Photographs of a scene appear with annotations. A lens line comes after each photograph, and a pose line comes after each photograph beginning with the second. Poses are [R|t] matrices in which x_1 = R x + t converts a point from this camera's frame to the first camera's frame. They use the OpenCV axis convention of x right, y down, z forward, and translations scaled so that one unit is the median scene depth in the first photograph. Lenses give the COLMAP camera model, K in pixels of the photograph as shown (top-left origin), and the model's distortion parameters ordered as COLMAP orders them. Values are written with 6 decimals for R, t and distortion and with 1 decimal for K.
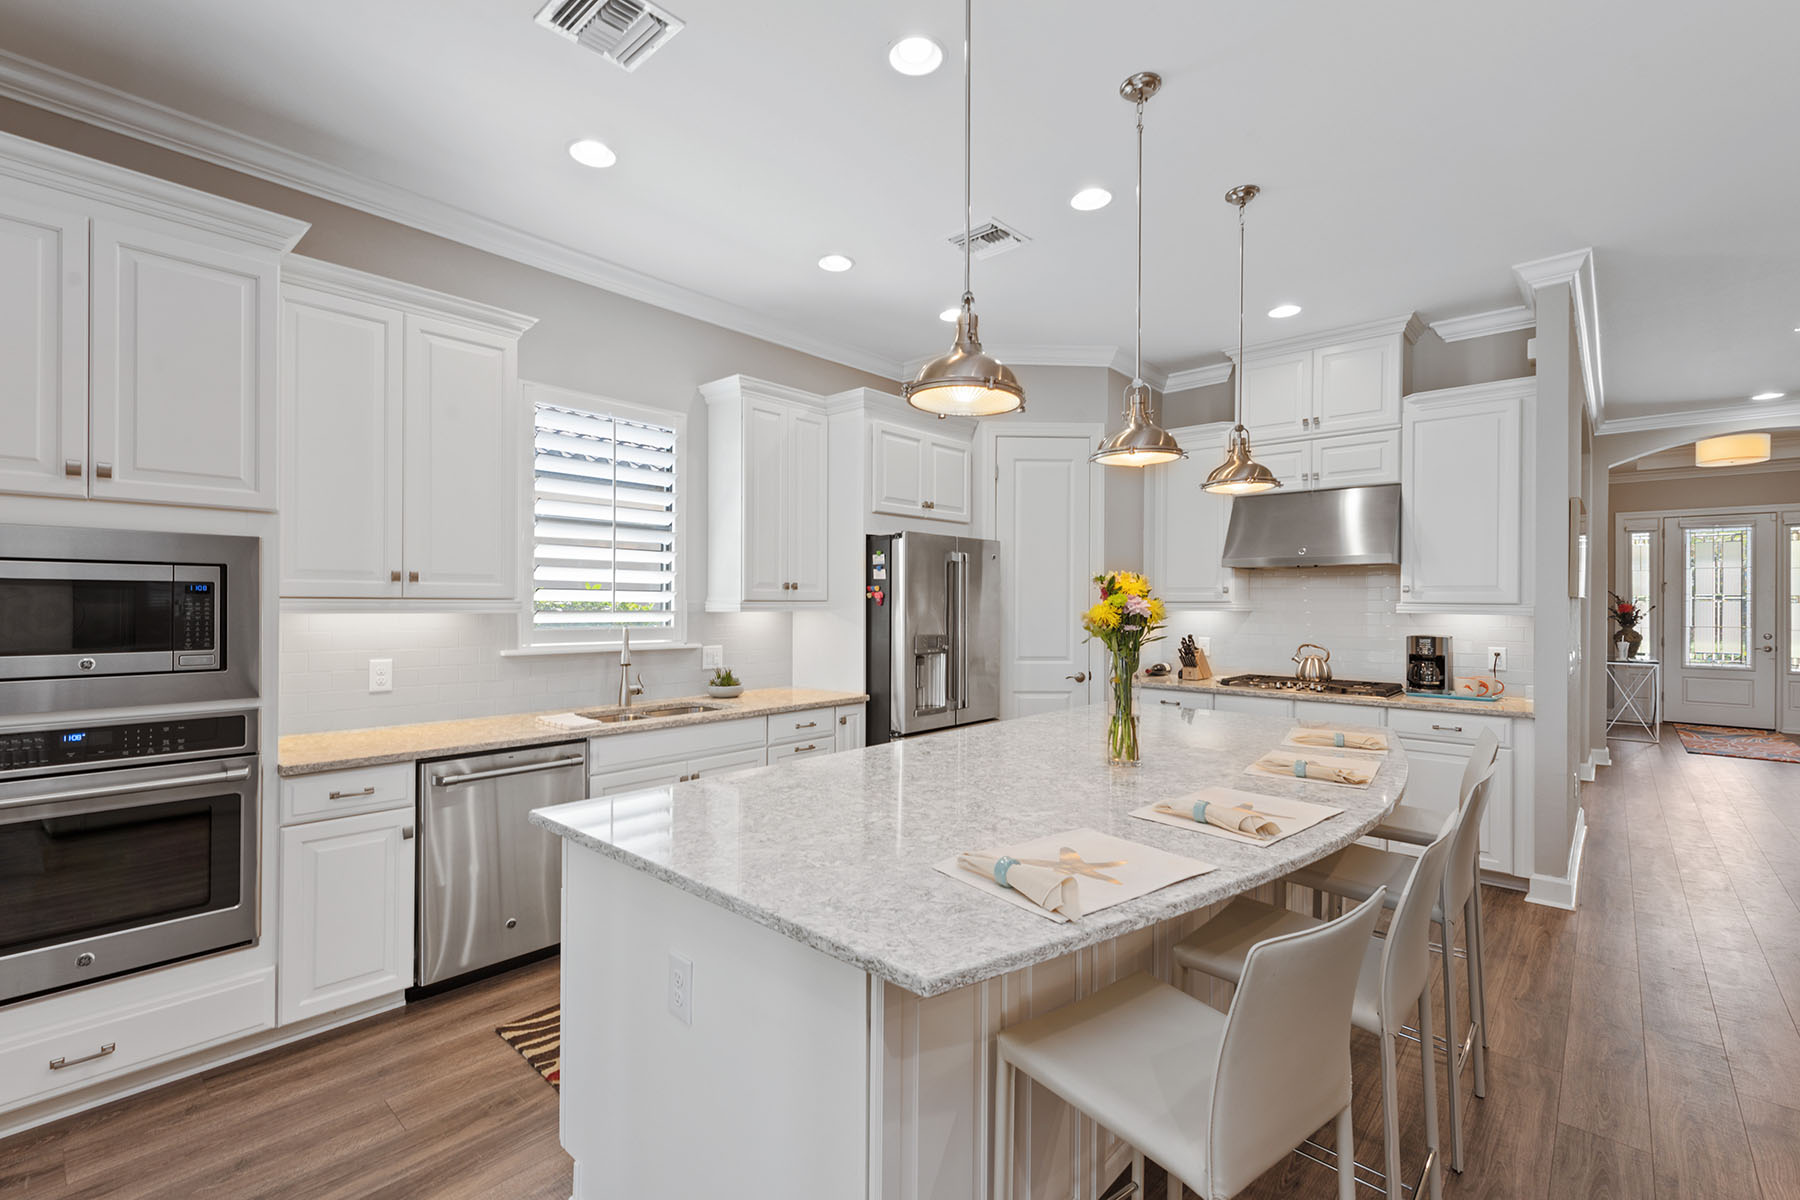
lens RADIAL K [[812.0, 0, 896.0], [0, 812.0, 605.0], [0, 0, 1]] dist [0.029012, -0.000024]
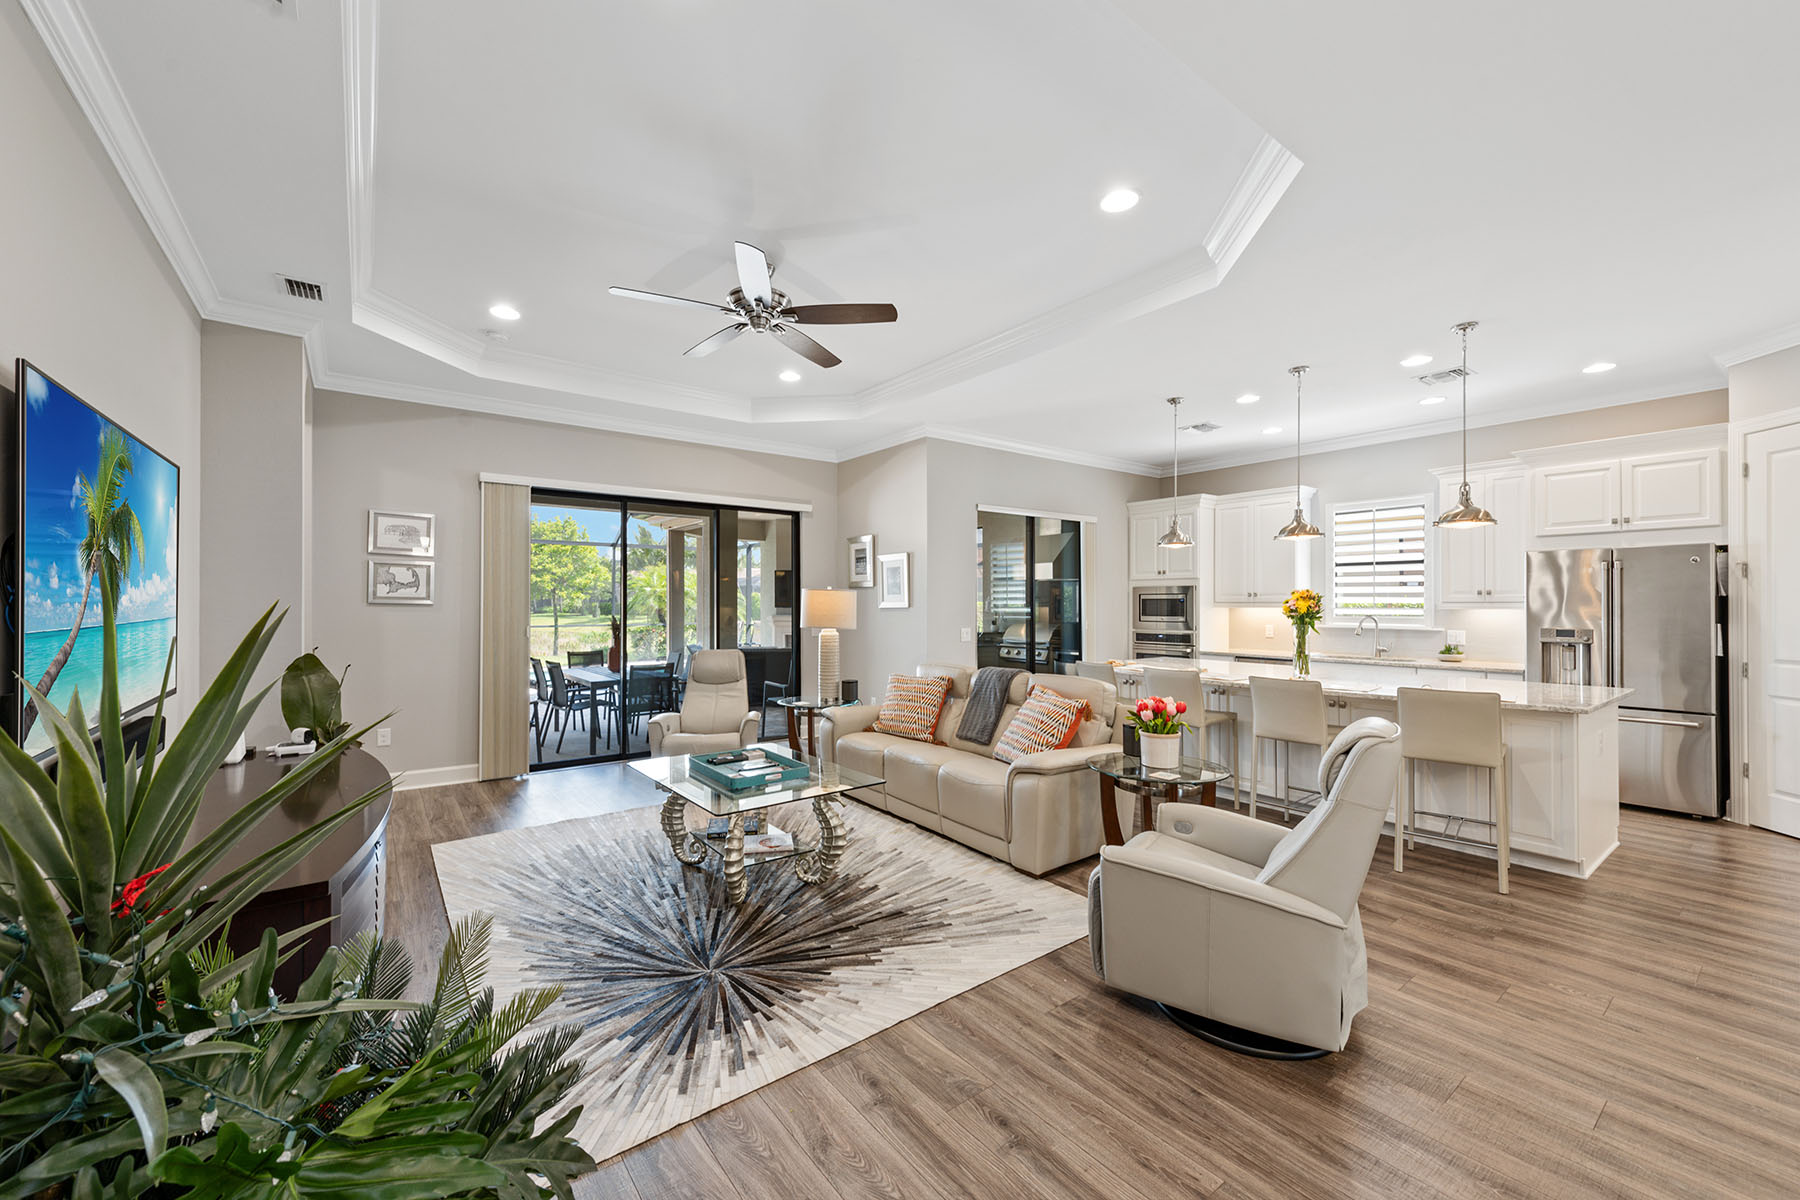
lens RADIAL K [[694.0, 0, 900.0], [0, 694.0, 600.0], [0, 0, 1]] dist [0.019215, -0.005871]
pose [[-0.178799, -0.008365, -0.983850, 1.336899], [-0.004117, 0.999961, -0.007754, 0.005299], [0.983877, 0.002664, -0.178827, 0.164702]]
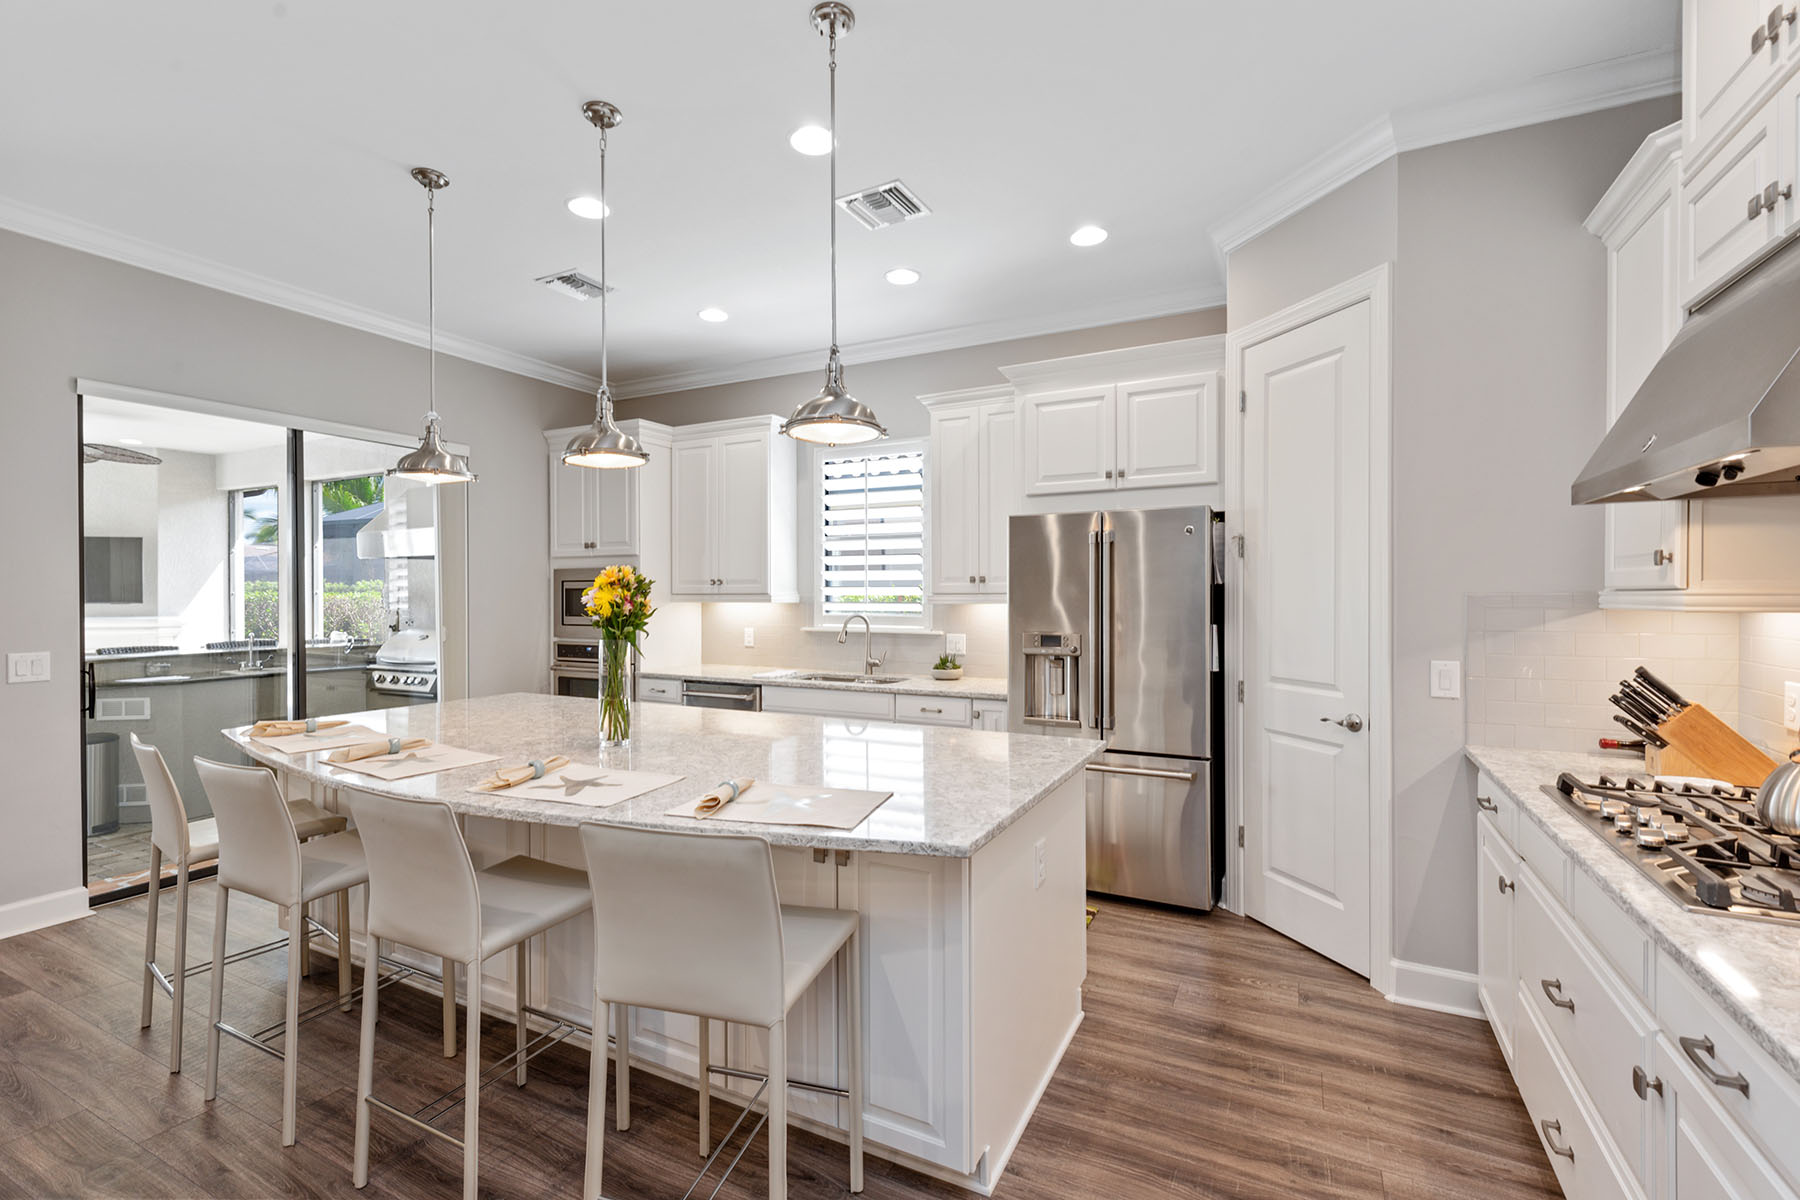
lens RADIAL K [[761.9, 0, 900.0], [0, 761.9, 600.0], [0, 0, 1]] dist [0.012533, -0.000082]
pose [[0.267560, 0.000832, -0.963541, 0.772740], [-0.001373, 0.999999, 0.000483, 0.002747], [0.963540, 0.001194, 0.267561, 0.641393]]
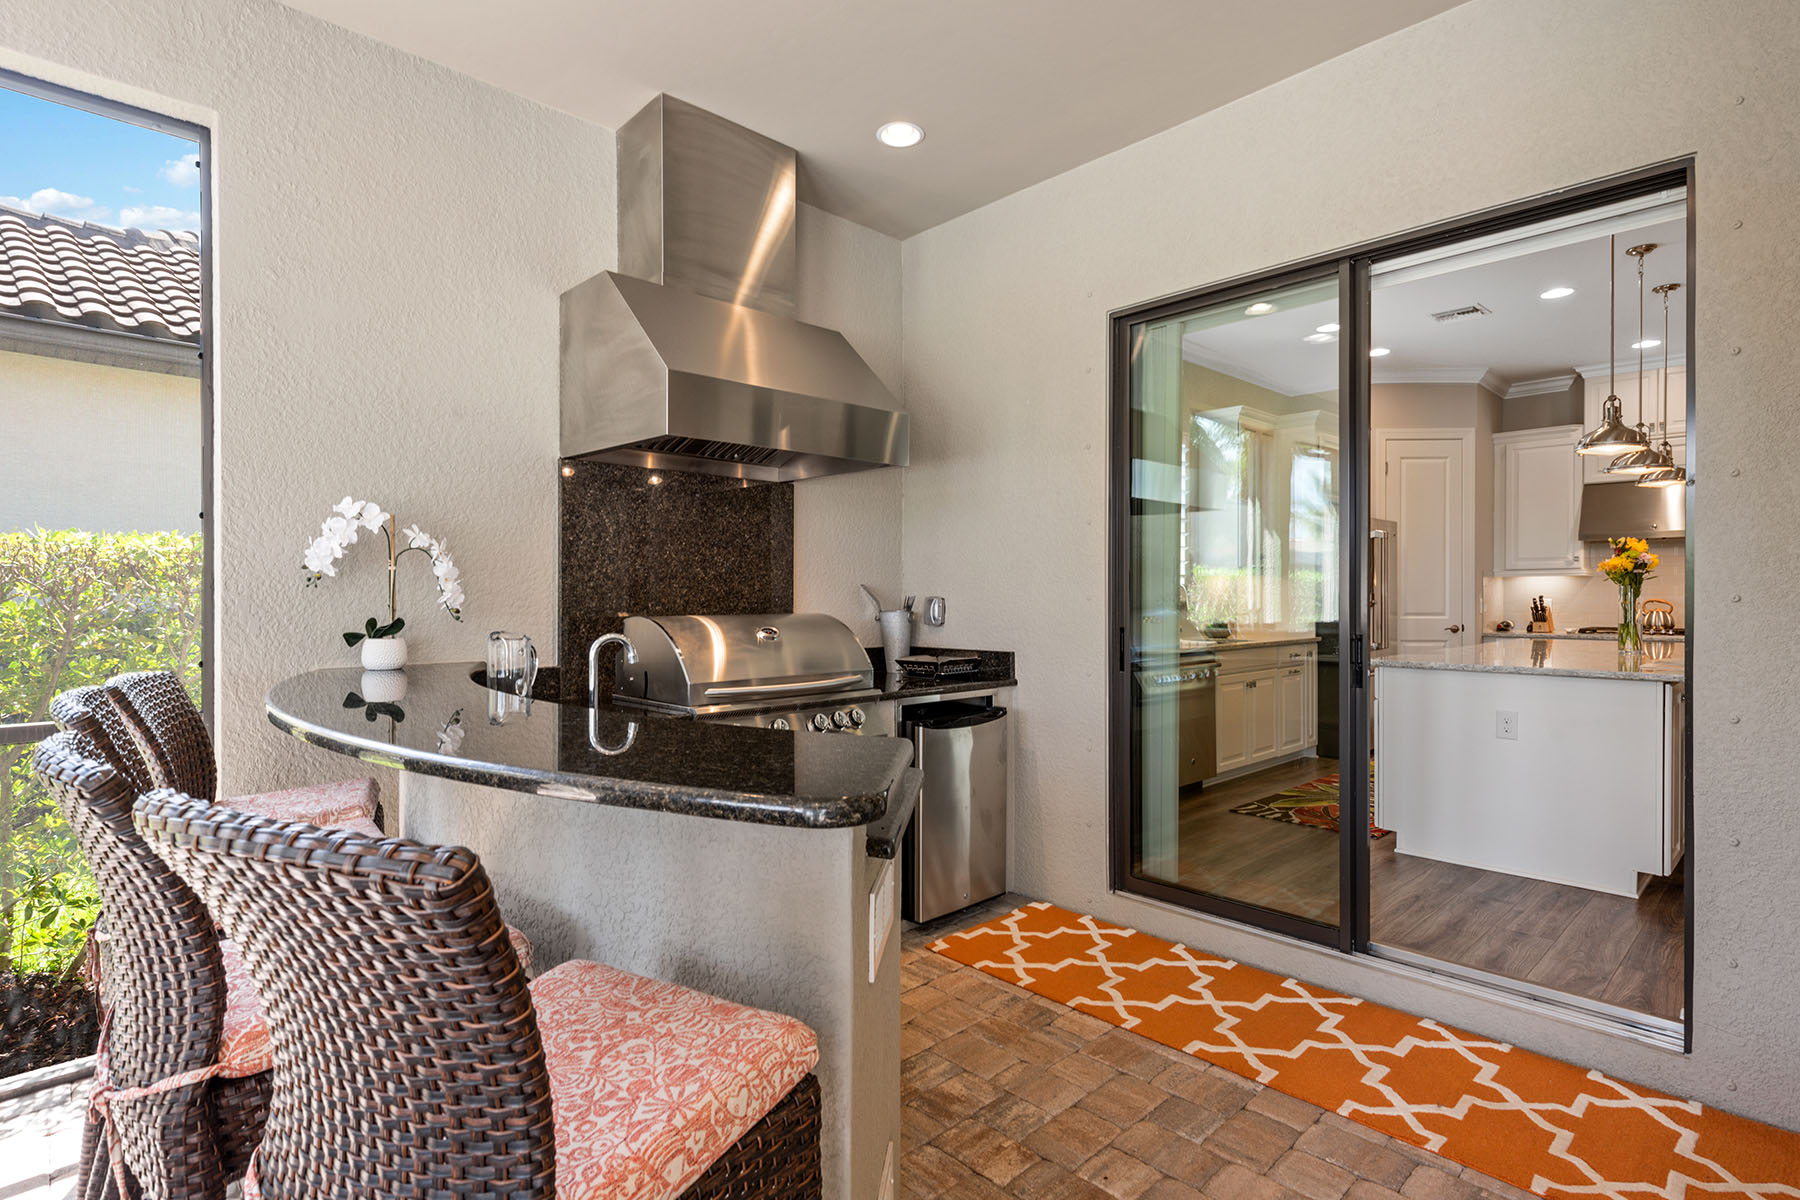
lens RADIAL K [[887.9, 0, 900.0], [0, 887.9, 600.0], [0, 0, 1]] dist [0.008102, -0.000825]
pose [[0.996254, -0.006506, -0.086228, -0.597862], [0.006624, 0.999977, 0.001075, 0.043077], [0.086219, -0.001643, 0.996275, -0.526656]]
